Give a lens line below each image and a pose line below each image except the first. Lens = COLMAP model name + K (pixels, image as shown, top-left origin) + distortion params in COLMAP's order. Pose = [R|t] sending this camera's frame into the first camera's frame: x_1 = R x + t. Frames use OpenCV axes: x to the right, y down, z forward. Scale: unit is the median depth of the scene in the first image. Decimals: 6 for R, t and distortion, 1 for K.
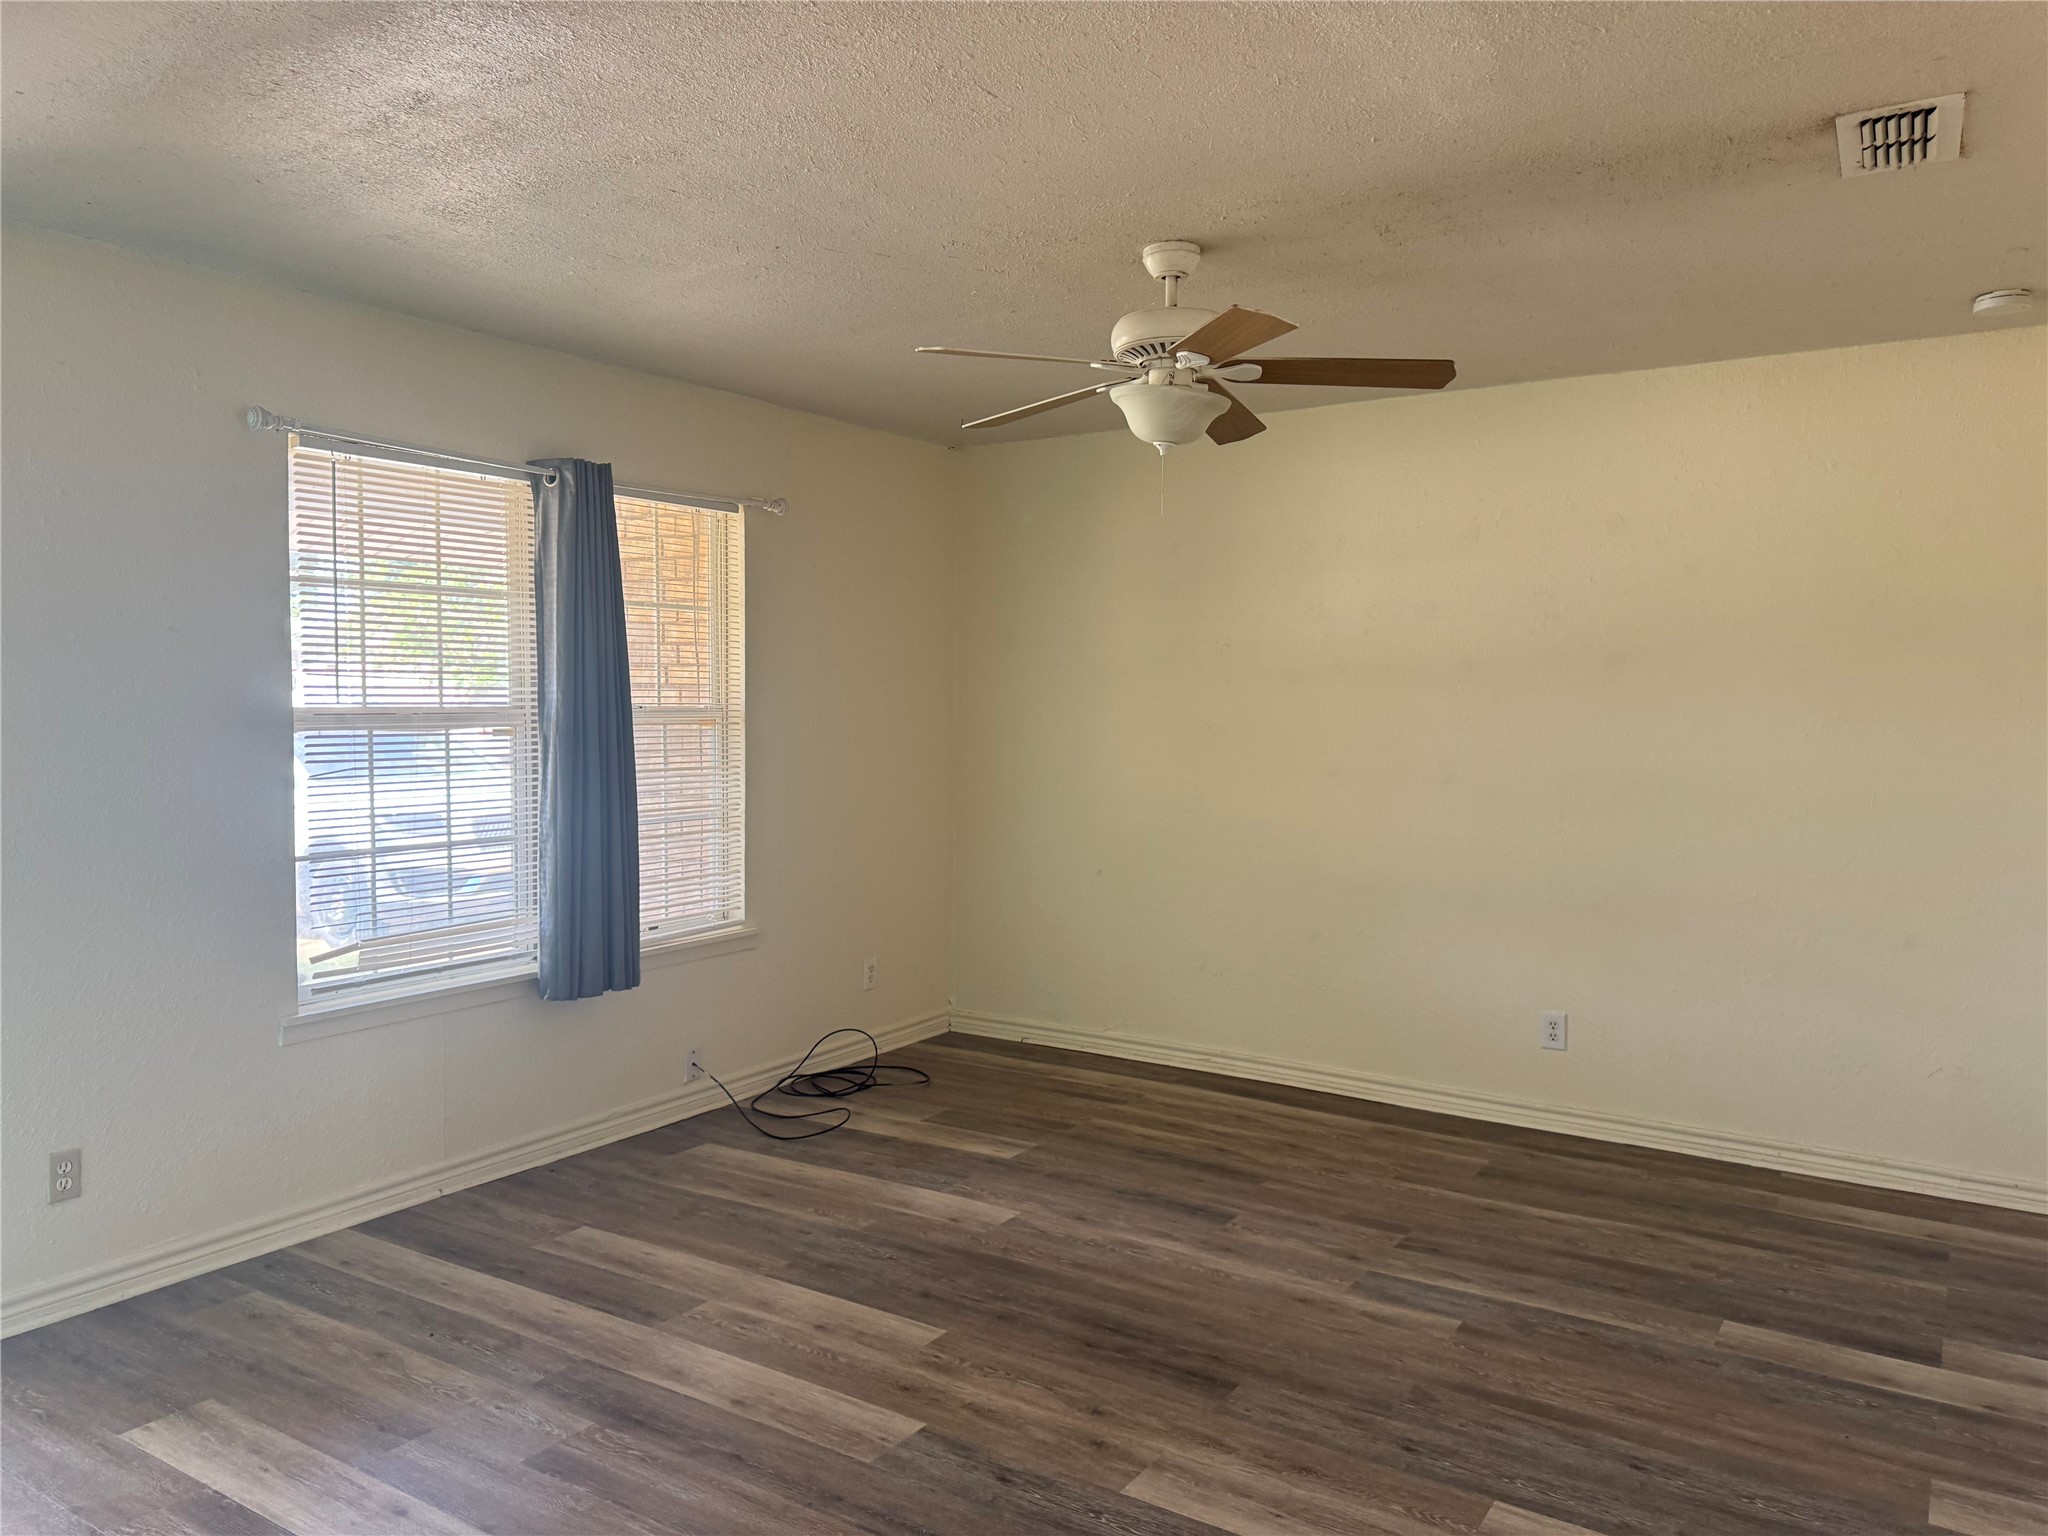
lens RADIAL K [[1432.1, 0, 1021.4], [0, 1432.1, 762.5], [0, 0, 1]] dist [0.023320, -0.020551]
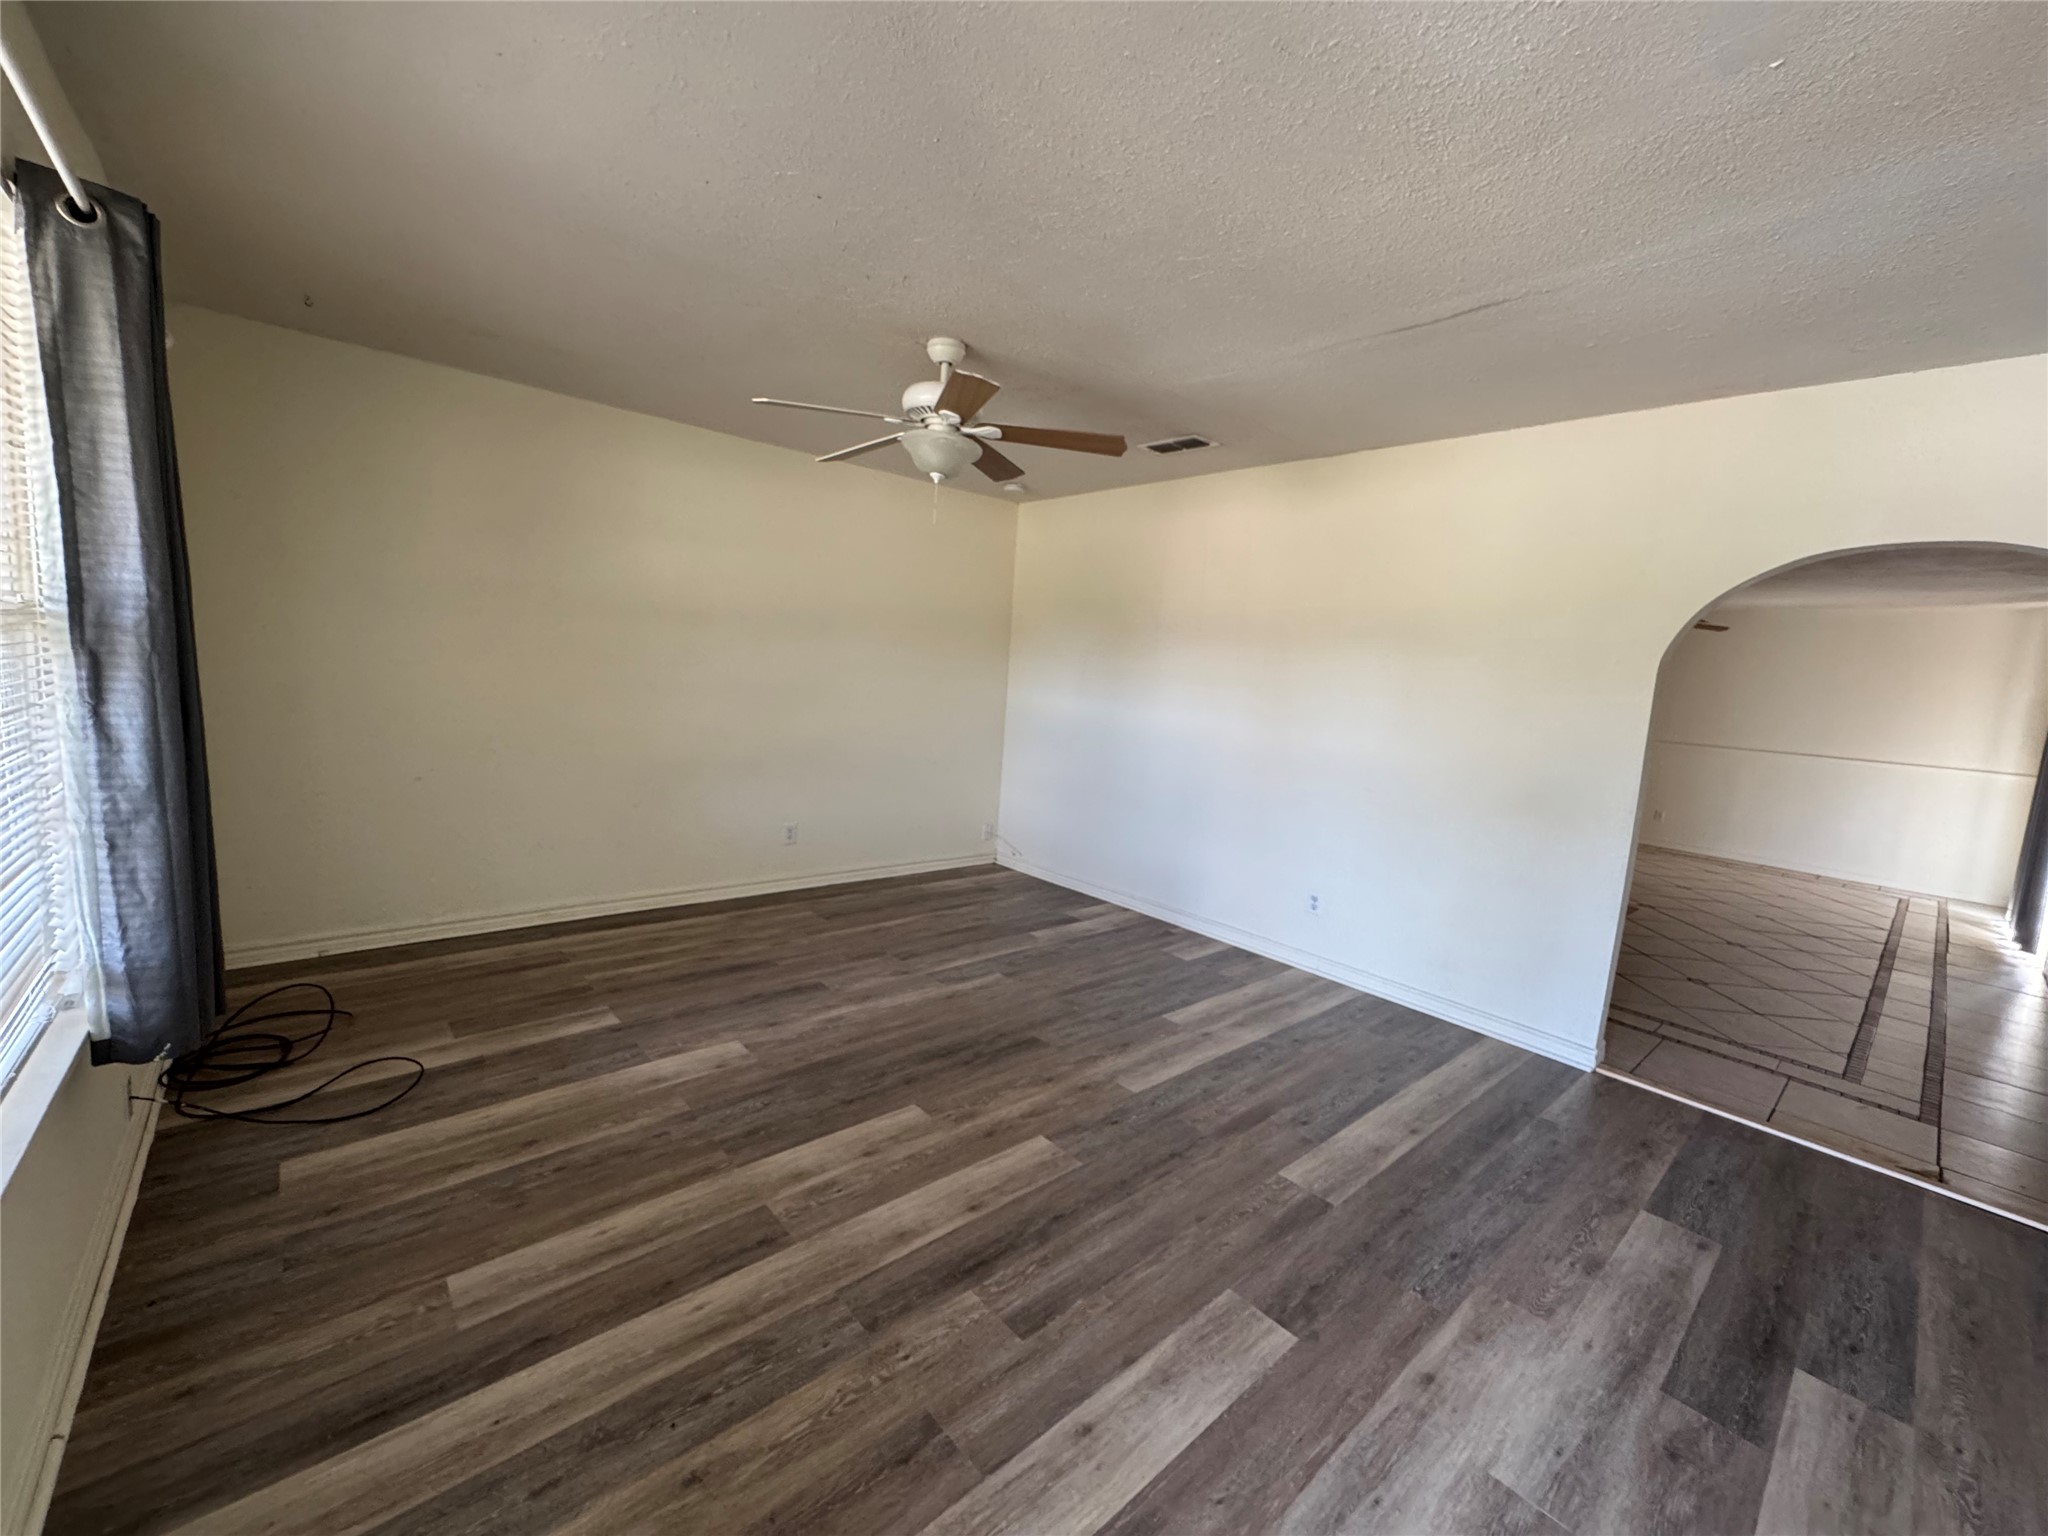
lens RADIAL K [[818.1, 0, 1014.4], [0, 818.1, 768.6], [0, 0, 1]] dist [-0.007659, 0.002260]
pose [[0.282936, -0.110661, 0.952734, -0.625665], [-0.012410, 0.992816, 0.119003, -0.018847], [-0.959058, -0.045494, 0.279530, 0.591137]]
